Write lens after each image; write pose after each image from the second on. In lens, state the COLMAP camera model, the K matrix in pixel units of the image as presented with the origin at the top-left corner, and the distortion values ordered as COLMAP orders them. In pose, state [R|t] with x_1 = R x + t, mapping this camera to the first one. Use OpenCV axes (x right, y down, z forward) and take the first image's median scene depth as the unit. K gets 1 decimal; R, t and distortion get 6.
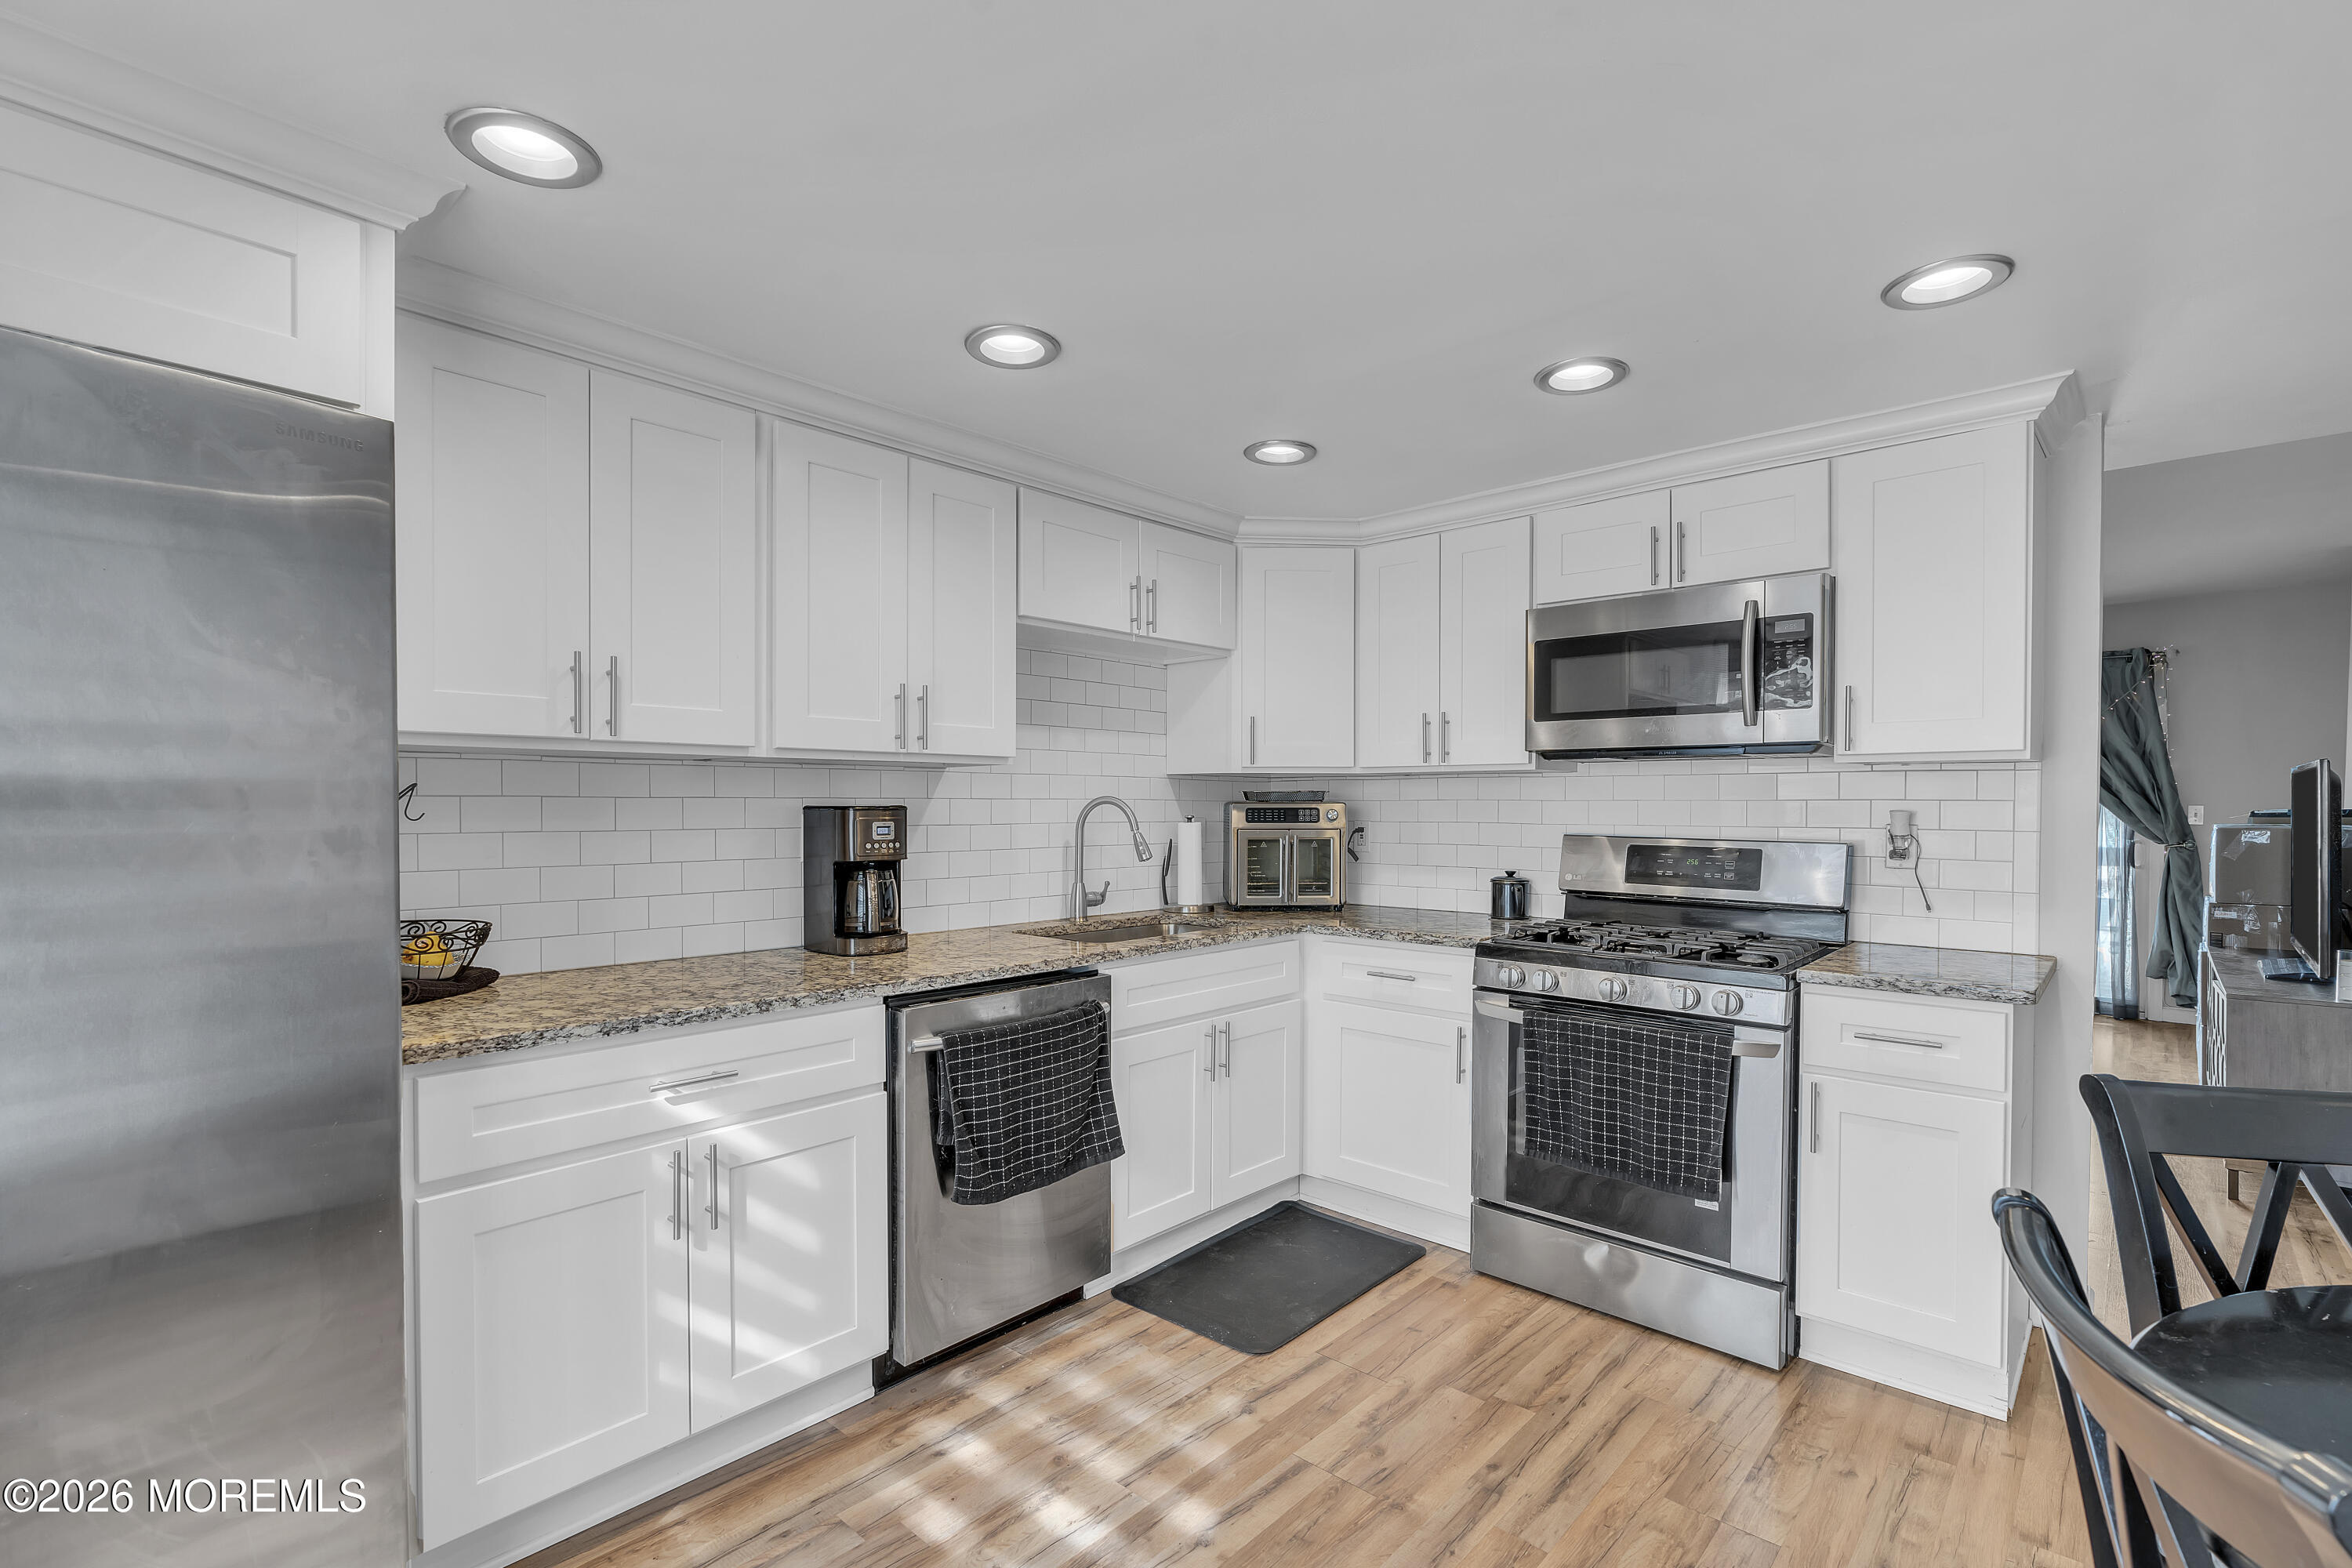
lens RADIAL K [[1057.6, 0, 1176.2], [0, 1057.6, 803.6], [0, 0, 1]] dist [-0.014245, 0.003833]
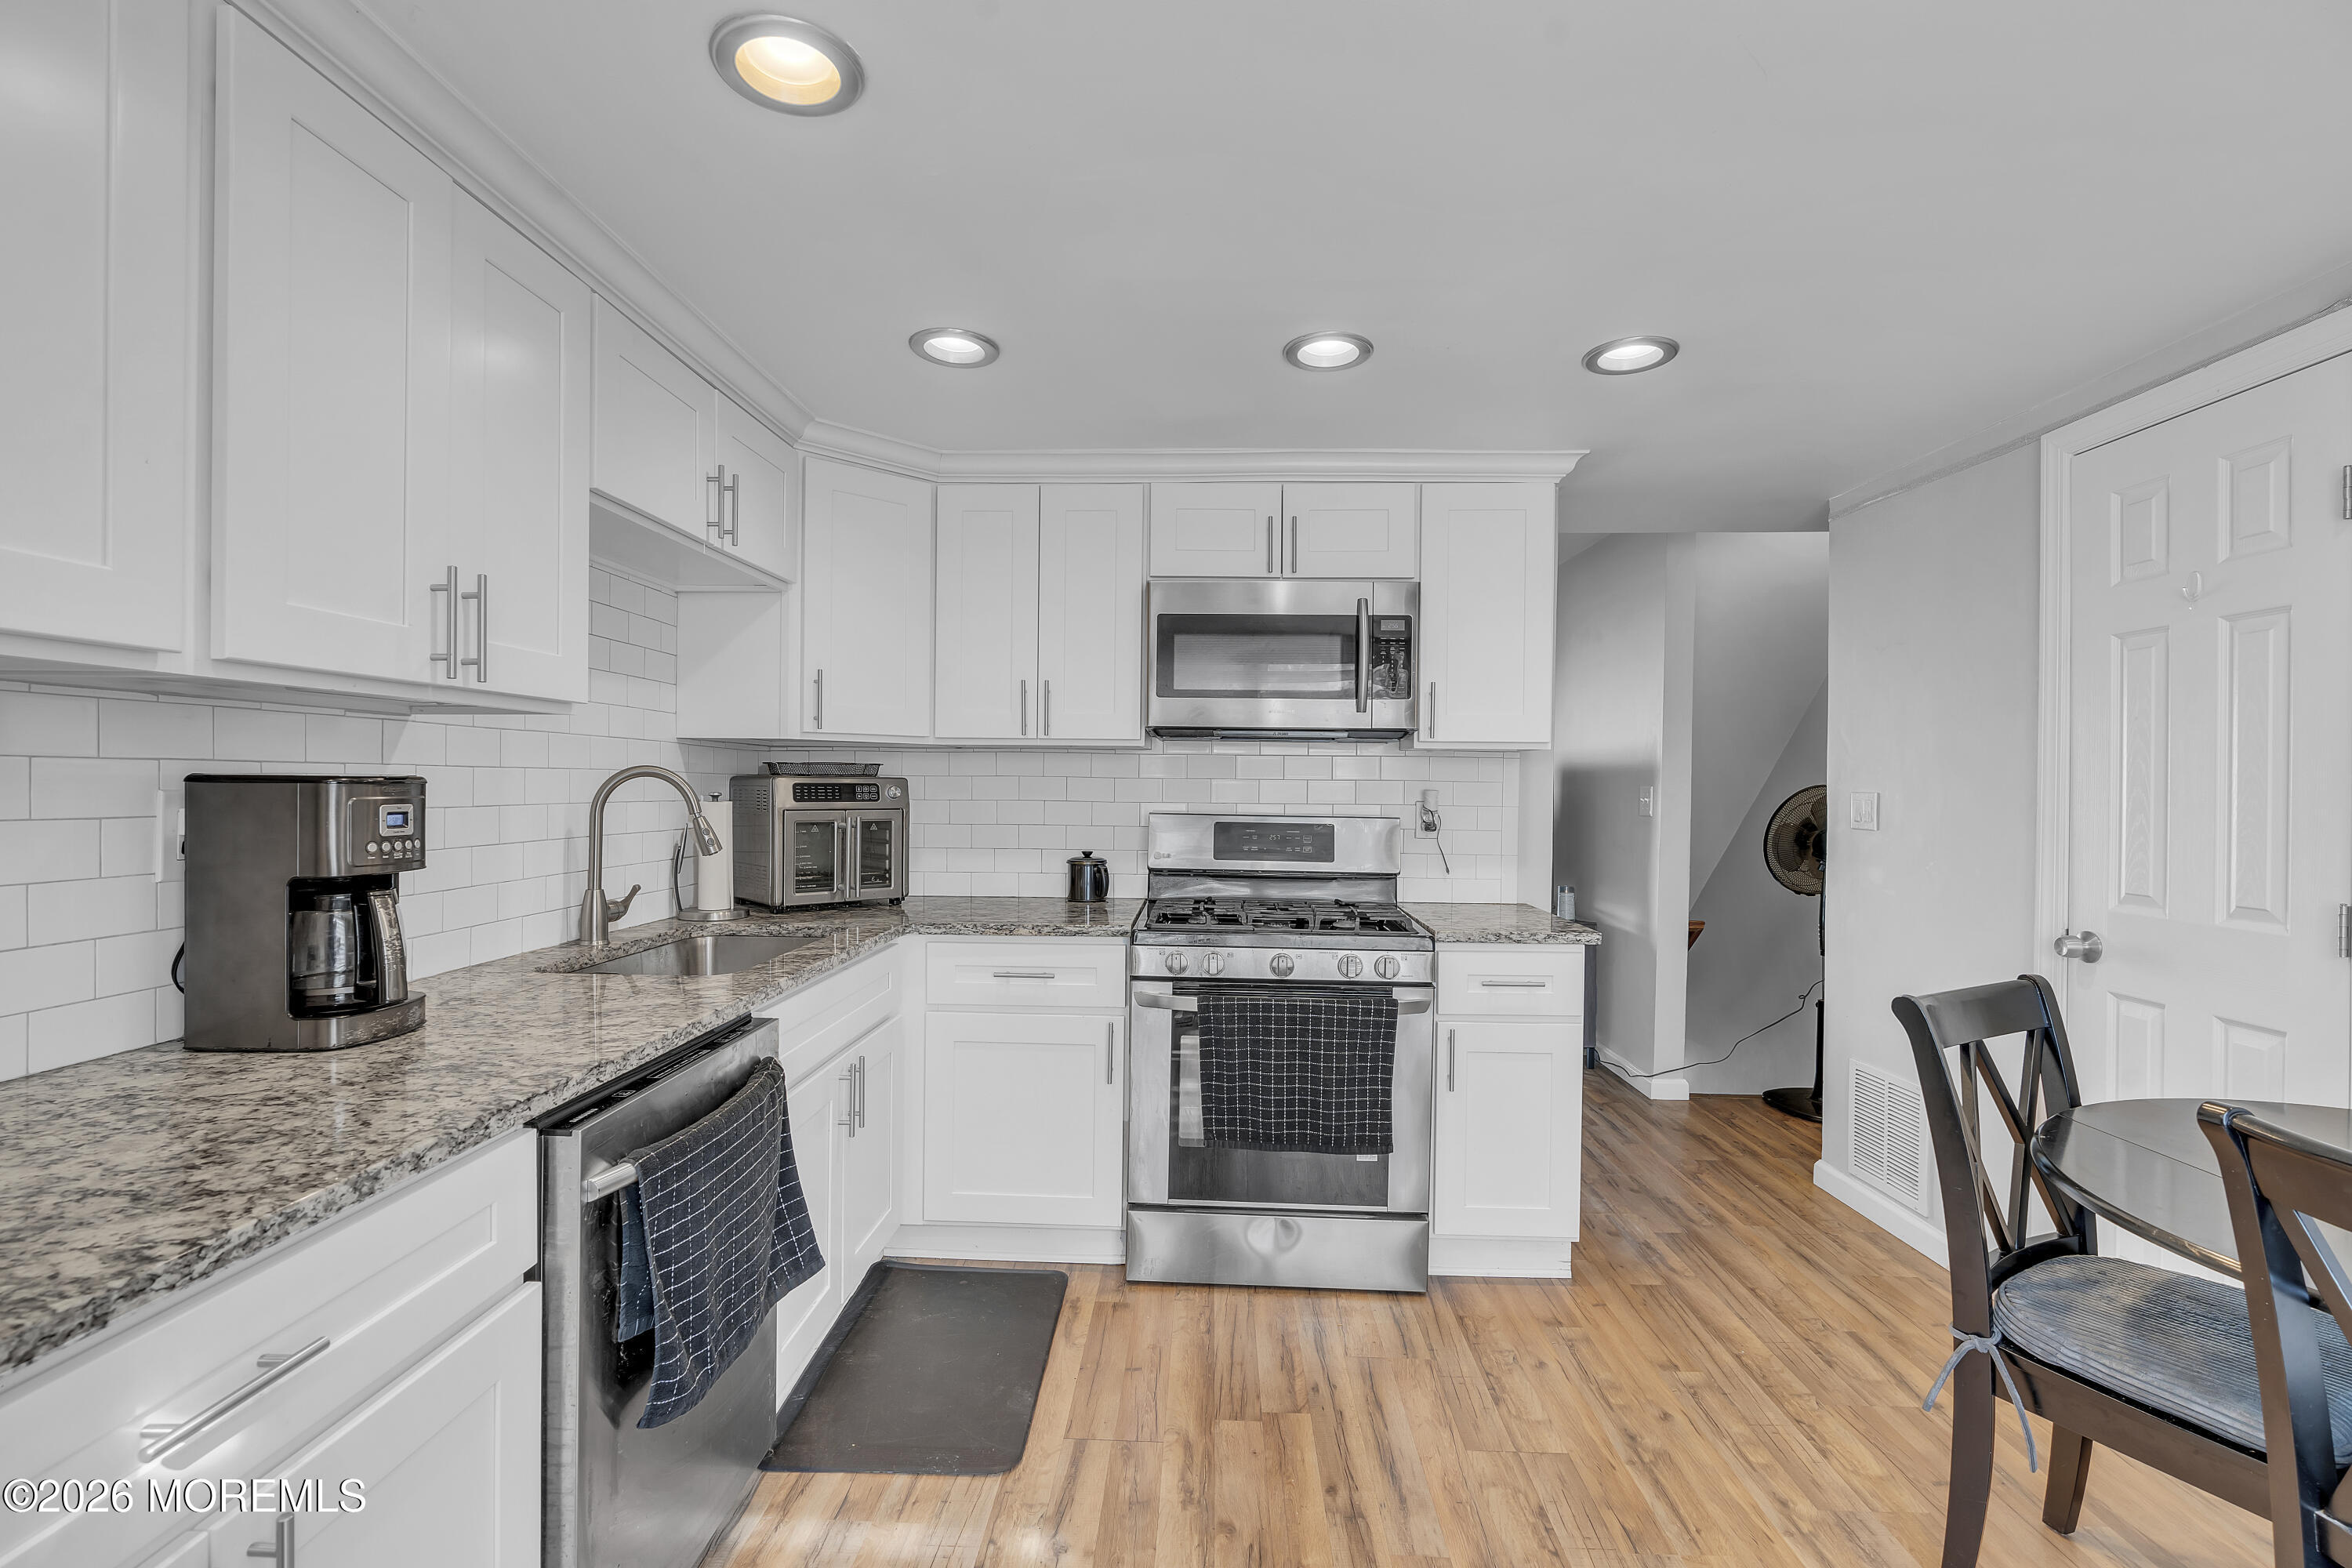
lens RADIAL K [[1050.2, 0, 1176.0], [0, 1050.2, 784.0], [0, 0, 1]] dist [-0.013186, 0.004860]
pose [[0.763046, 0.006697, 0.646310, -0.313501], [-0.009369, 0.999956, 0.000699, 0.001983], [-0.646276, -0.006589, 0.763075, 0.293254]]
